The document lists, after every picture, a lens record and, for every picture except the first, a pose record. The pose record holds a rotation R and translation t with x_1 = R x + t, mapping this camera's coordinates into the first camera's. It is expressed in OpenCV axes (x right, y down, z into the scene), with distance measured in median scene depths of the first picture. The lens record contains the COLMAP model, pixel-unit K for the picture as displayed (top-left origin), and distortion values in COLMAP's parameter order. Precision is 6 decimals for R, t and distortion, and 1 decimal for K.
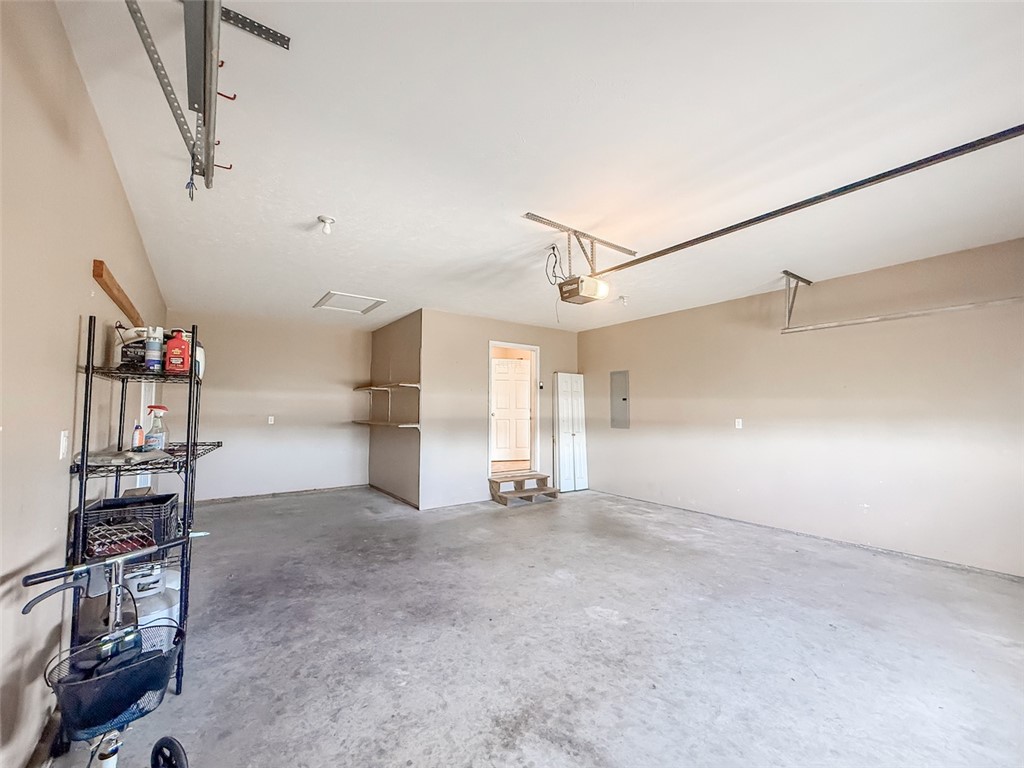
lens RADIAL K [[420.1, 0, 508.3], [0, 420.1, 385.7], [0, 0, 1]] dist [0.000918, -0.000180]
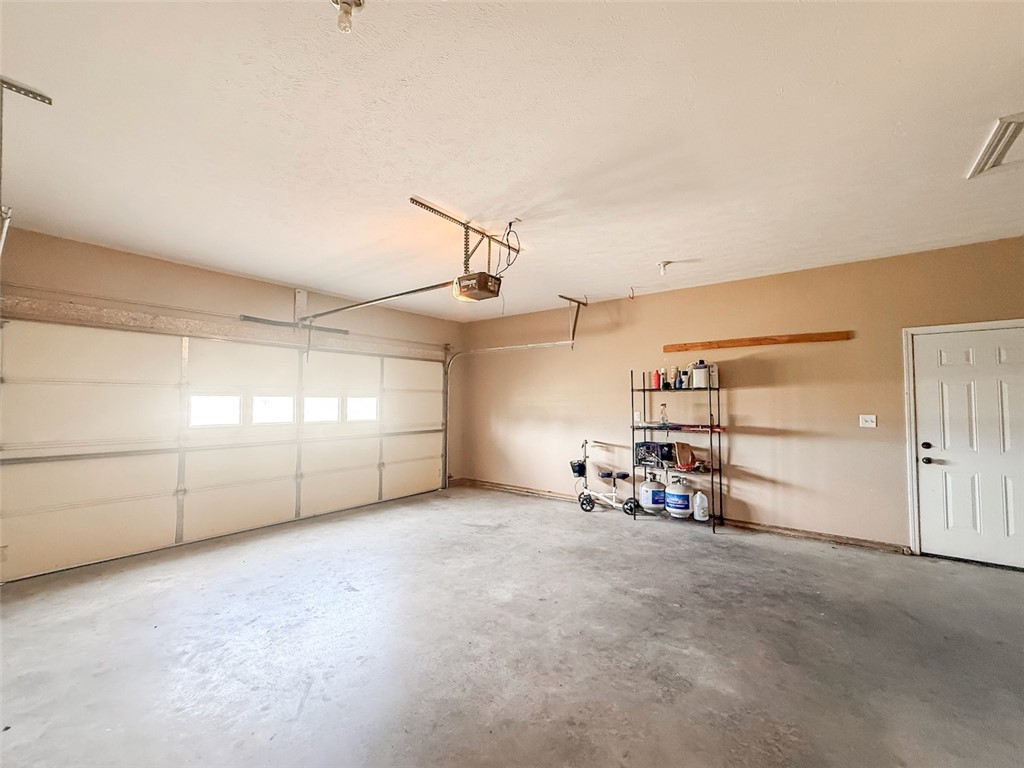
lens RADIAL K [[420.1, 0, 508.3], [0, 420.1, 385.7], [0, 0, 1]] dist [0.000918, -0.000180]
pose [[-0.960461, -0.012578, -0.278132, 0.391329], [0.015493, 0.995017, -0.098498, 0.110277], [0.277985, -0.098912, -0.955479, 2.010581]]
